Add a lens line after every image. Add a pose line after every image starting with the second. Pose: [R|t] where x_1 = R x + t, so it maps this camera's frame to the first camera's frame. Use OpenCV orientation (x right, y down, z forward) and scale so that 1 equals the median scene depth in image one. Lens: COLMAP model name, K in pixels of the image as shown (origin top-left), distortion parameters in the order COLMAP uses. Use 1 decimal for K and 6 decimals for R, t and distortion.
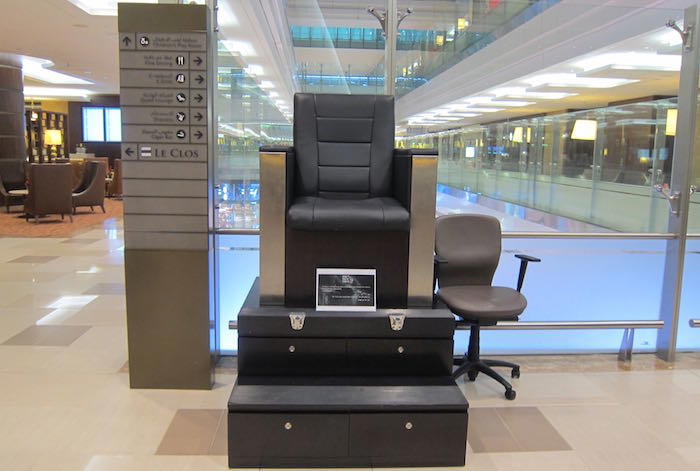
lens RADIAL K [[589.9, 0, 350.0], [0, 589.9, 235.5], [0, 0, 1]] dist [-0.086275, -0.000733]
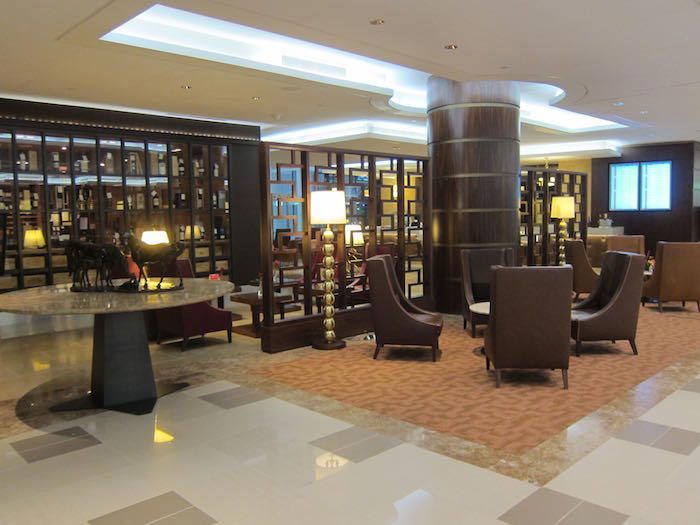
lens RADIAL K [[587.2, 0, 350.0], [0, 587.2, 262.5], [0, 0, 1]] dist [-0.073516, -0.002496]
pose [[0.656465, 0.032899, -0.753639, -0.146655], [-0.078884, 0.996565, -0.025209, -0.062907], [0.750221, 0.075999, 0.656805, 0.330611]]
